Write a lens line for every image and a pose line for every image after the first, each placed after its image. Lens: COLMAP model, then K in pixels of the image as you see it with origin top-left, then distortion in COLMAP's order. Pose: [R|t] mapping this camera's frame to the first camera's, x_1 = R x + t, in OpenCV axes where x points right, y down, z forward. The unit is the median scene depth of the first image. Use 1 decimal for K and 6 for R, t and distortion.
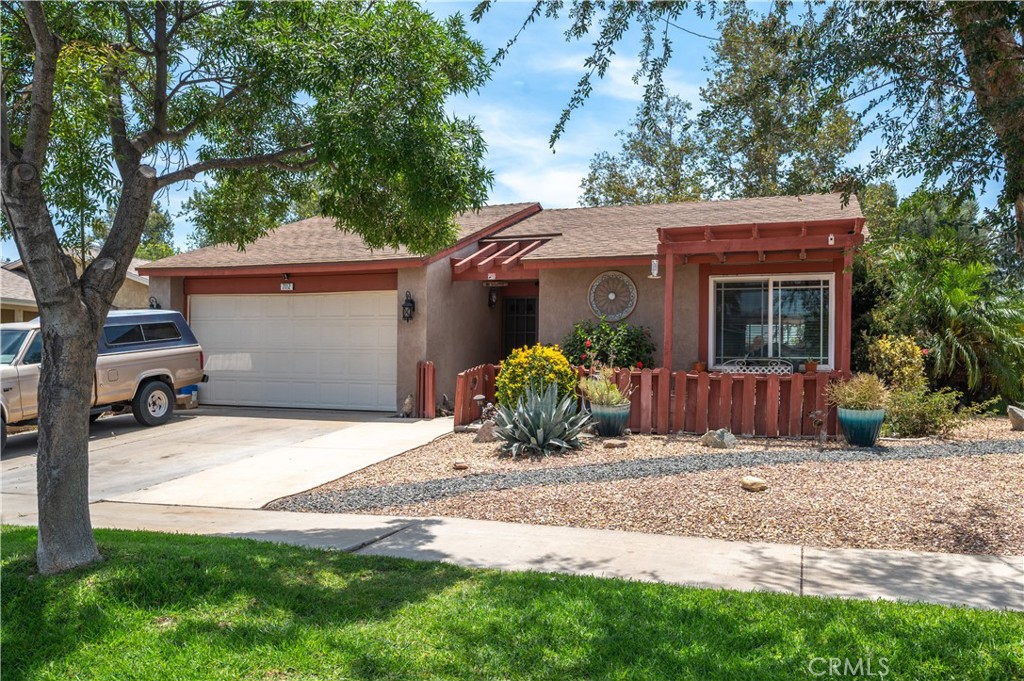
lens RADIAL K [[765.7, 0, 512.0], [0, 765.7, 340.5], [0, 0, 1]] dist [-0.002880, -0.001010]
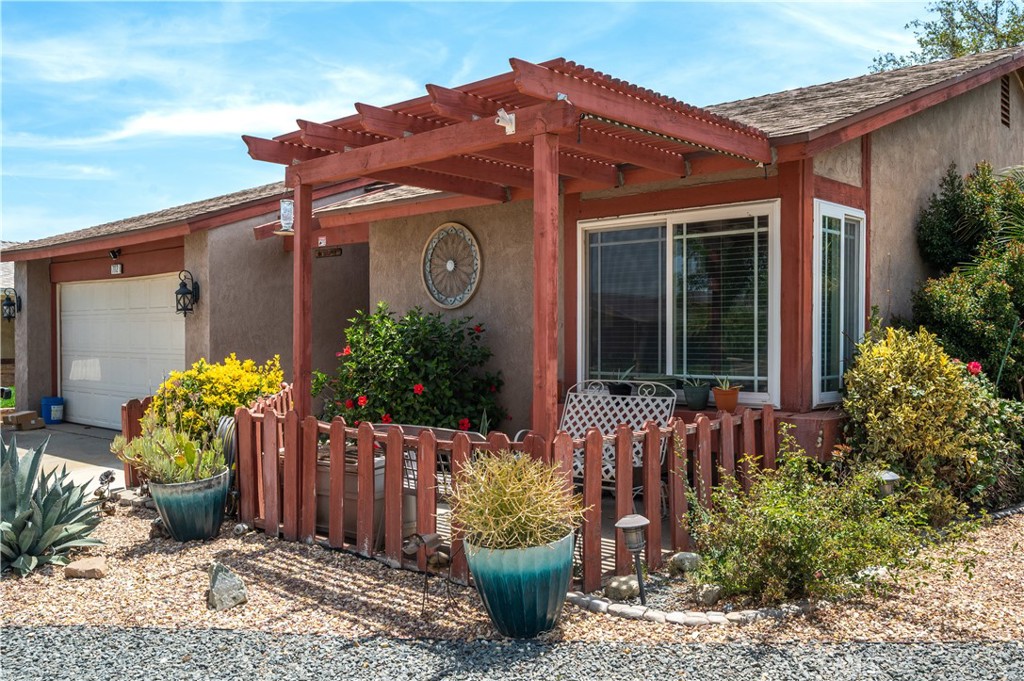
lens RADIAL K [[874.2, 0, 529.6], [0, 874.2, 340.2], [0, 0, 1]] dist [-0.001315, -0.003480]
pose [[0.934747, -0.012197, -0.355104, 0.415974], [0.024050, 0.999291, 0.028984, -0.018409], [0.354499, -0.035633, 0.934377, 0.388393]]
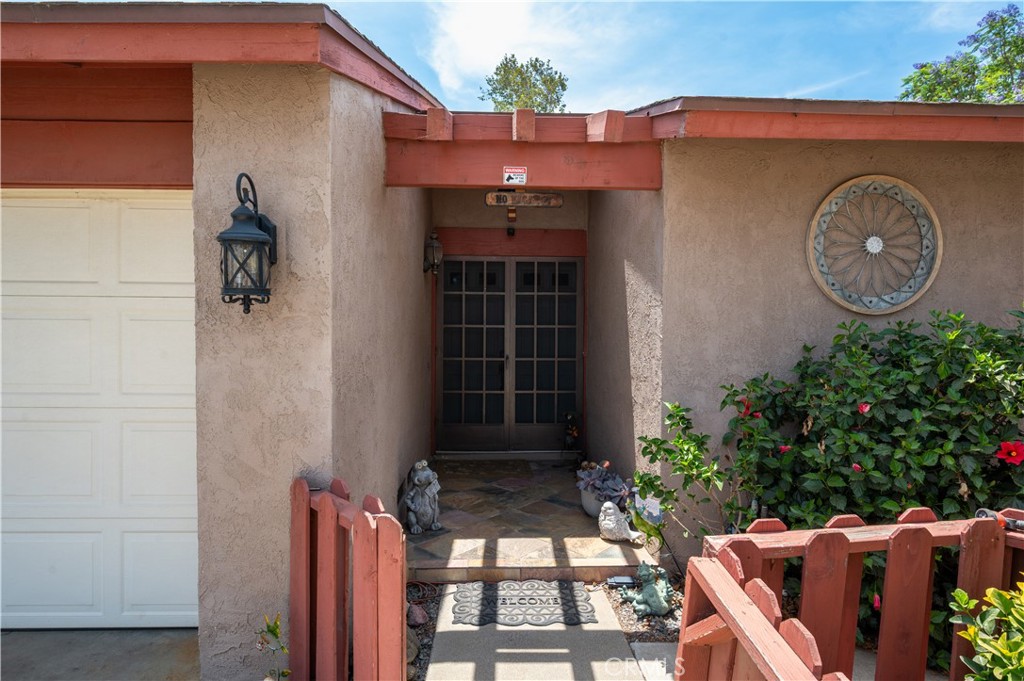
lens RADIAL K [[511.9, 0, 512.1], [0, 511.9, 342.4], [0, 0, 1]] dist [-0.003430, 0.000431]
pose [[0.923349, -0.015746, 0.383639, -0.120991], [-0.004969, 0.998585, 0.052945, -0.023146], [-0.383930, -0.050793, 0.921964, 0.824517]]
